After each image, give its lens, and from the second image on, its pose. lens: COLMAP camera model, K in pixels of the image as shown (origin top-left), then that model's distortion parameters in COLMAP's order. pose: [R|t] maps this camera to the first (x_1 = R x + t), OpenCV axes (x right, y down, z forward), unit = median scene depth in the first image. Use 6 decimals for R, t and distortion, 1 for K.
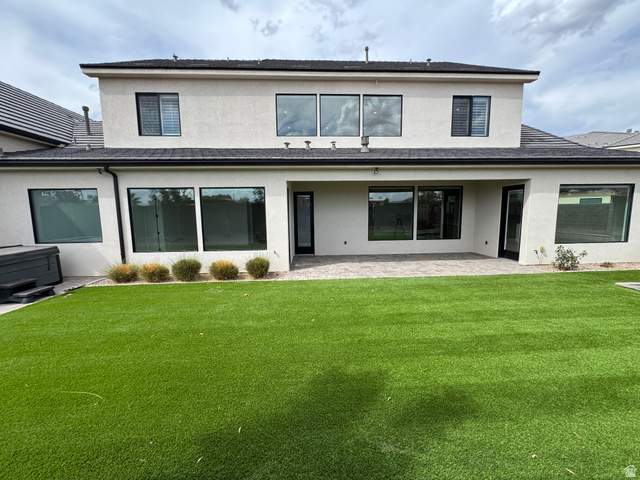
lens RADIAL K [[230.5, 0, 320.0], [0, 230.5, 240.0], [0, 0, 1]] dist [0.000062, -0.000011]
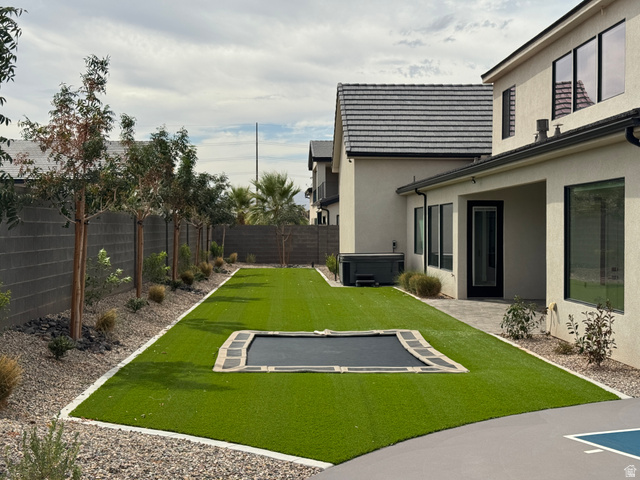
lens RADIAL K [[905.3, 0, 320.0], [0, 905.3, 240.0], [0, 0, 1]] dist [0.144176, -0.022502]
pose [[-0.003413, 0.029998, -0.999544, 2.401803], [-0.088952, 0.995579, 0.030183, -0.101222], [0.996030, 0.089014, -0.000730, 0.340710]]
